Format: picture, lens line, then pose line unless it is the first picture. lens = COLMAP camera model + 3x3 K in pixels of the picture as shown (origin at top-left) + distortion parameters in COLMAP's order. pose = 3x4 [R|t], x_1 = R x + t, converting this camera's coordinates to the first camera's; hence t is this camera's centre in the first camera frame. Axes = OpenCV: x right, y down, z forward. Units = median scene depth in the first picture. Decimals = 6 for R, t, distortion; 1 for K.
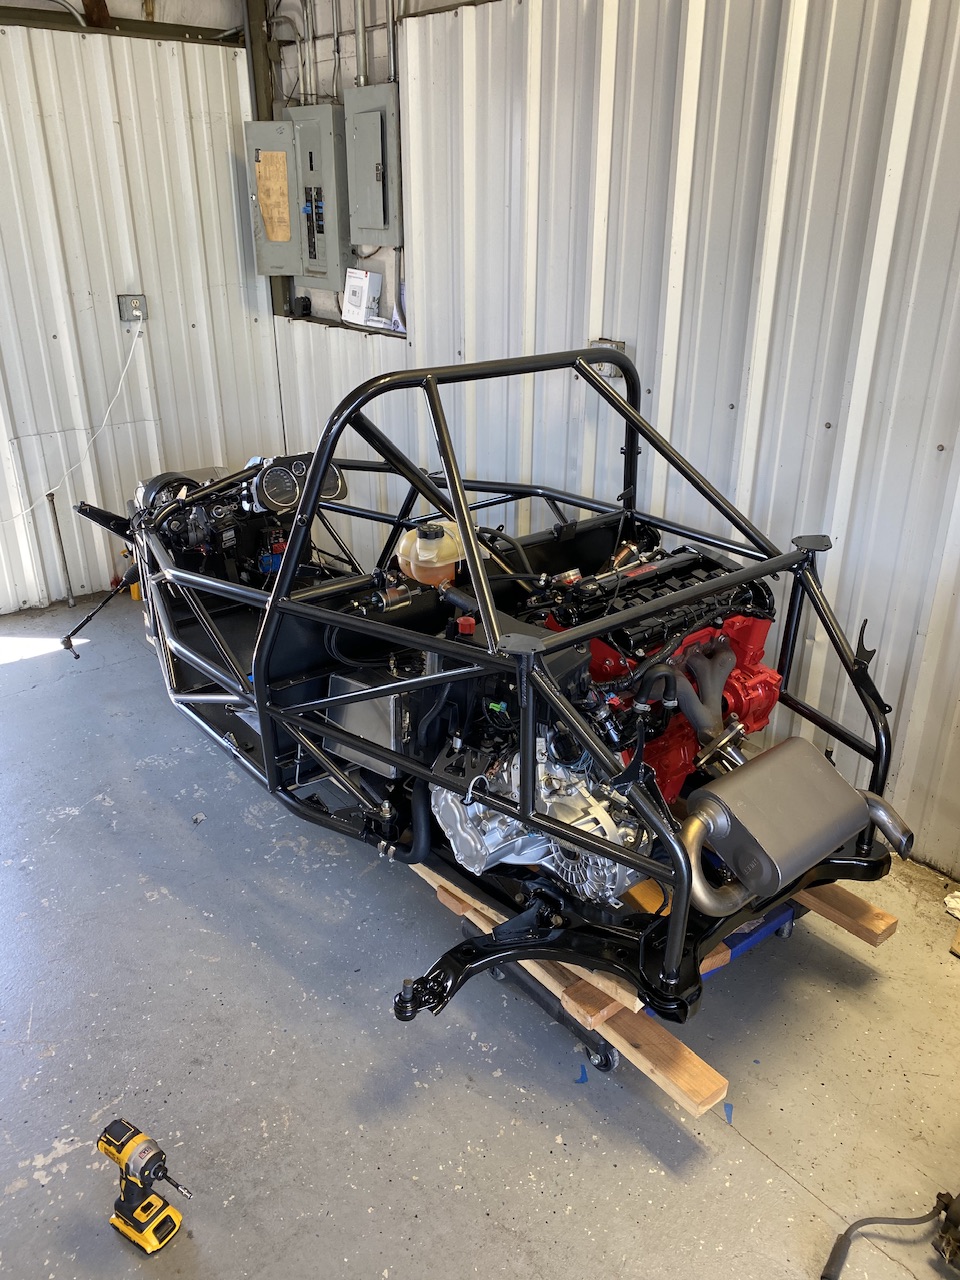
lens RADIAL K [[963.7, 0, 477.6], [0, 963.7, 631.5], [0, 0, 1]] dist [0.030033, -0.015687]
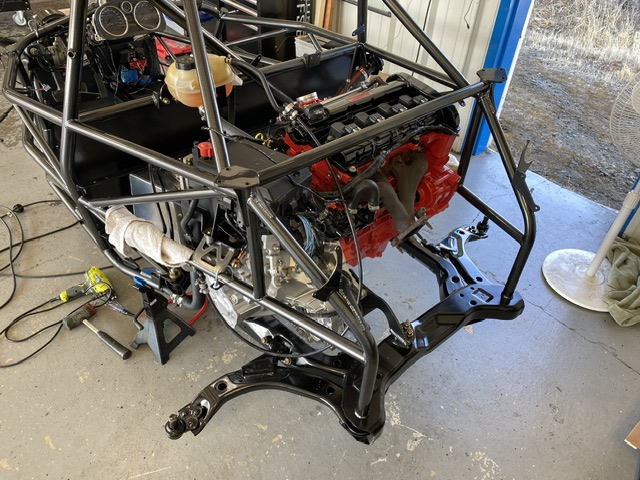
lens RADIAL K [[481.9, 0, 317.1], [0, 481.9, 241.7], [0, 0, 1]] dist [0.030033, -0.015687]
pose [[0.999616, -0.003245, 0.027502, 0.083388], [-0.004502, 0.960853, 0.277021, -0.050182], [-0.027324, -0.277039, 0.960470, 0.289772]]
